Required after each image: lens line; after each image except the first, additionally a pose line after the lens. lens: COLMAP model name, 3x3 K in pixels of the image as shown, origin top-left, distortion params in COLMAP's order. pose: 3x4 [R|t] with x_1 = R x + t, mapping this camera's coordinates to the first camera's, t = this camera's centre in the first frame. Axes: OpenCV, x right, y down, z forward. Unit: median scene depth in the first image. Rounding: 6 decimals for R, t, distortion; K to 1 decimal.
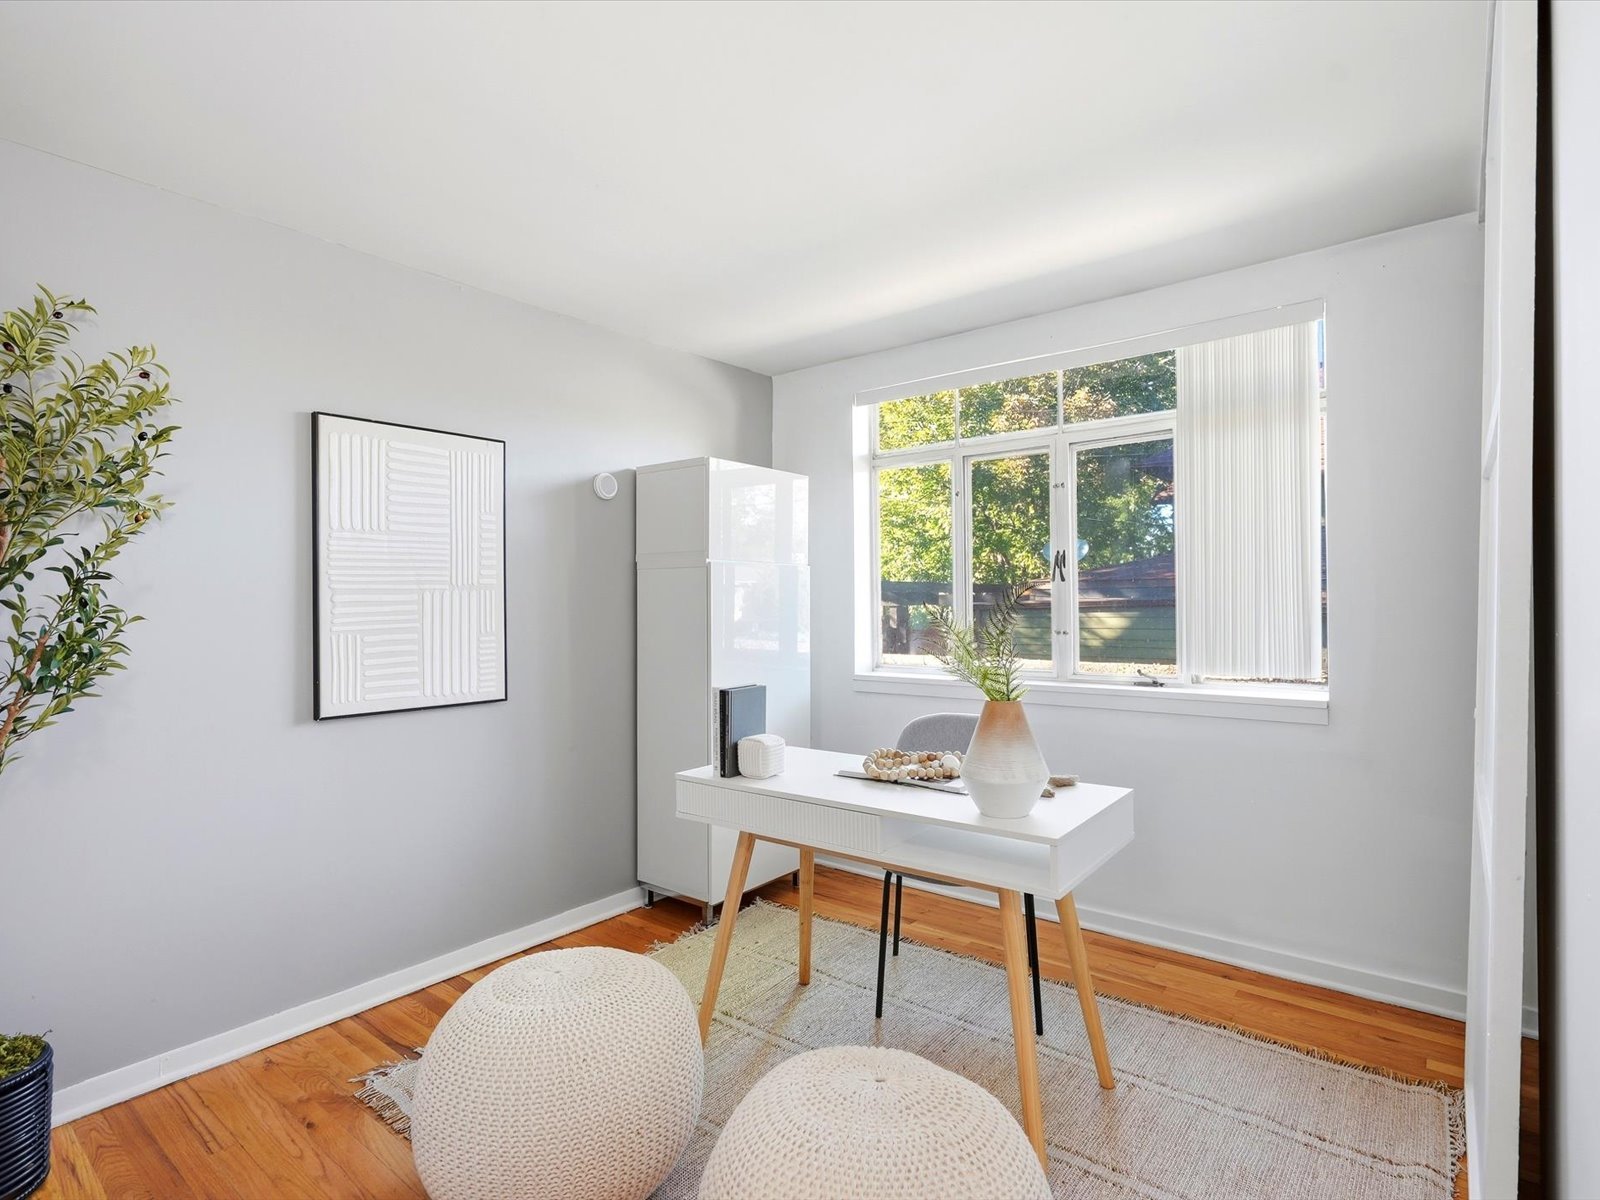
lens RADIAL K [[821.9, 0, 801.3], [0, 821.9, 593.5], [0, 0, 1]] dist [0.000260, 0.000893]
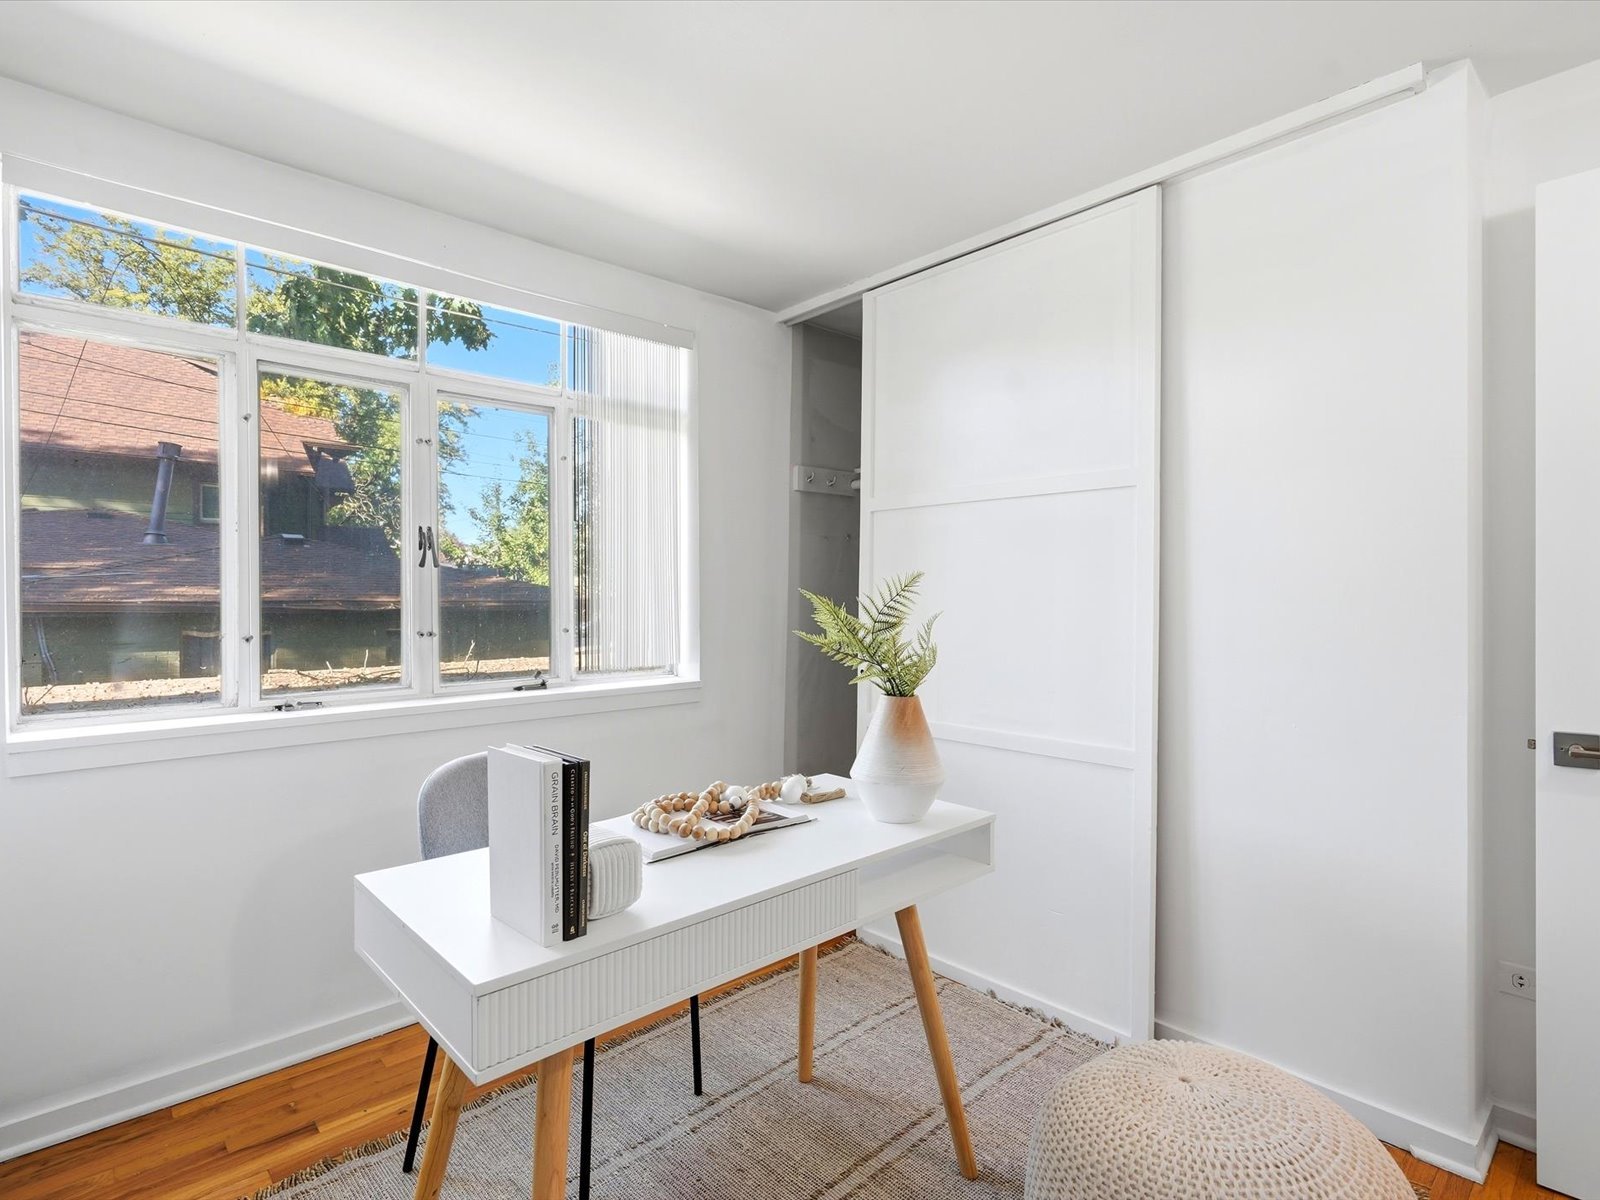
lens RADIAL K [[821.9, 0, 801.3], [0, 821.9, 593.5], [0, 0, 1]] dist [0.000260, 0.000893]
pose [[0.149354, 0.011760, 0.988714, -0.465336], [-0.008873, 0.999905, -0.010553, 0.017842], [-0.988744, -0.007197, 0.149444, 0.650479]]
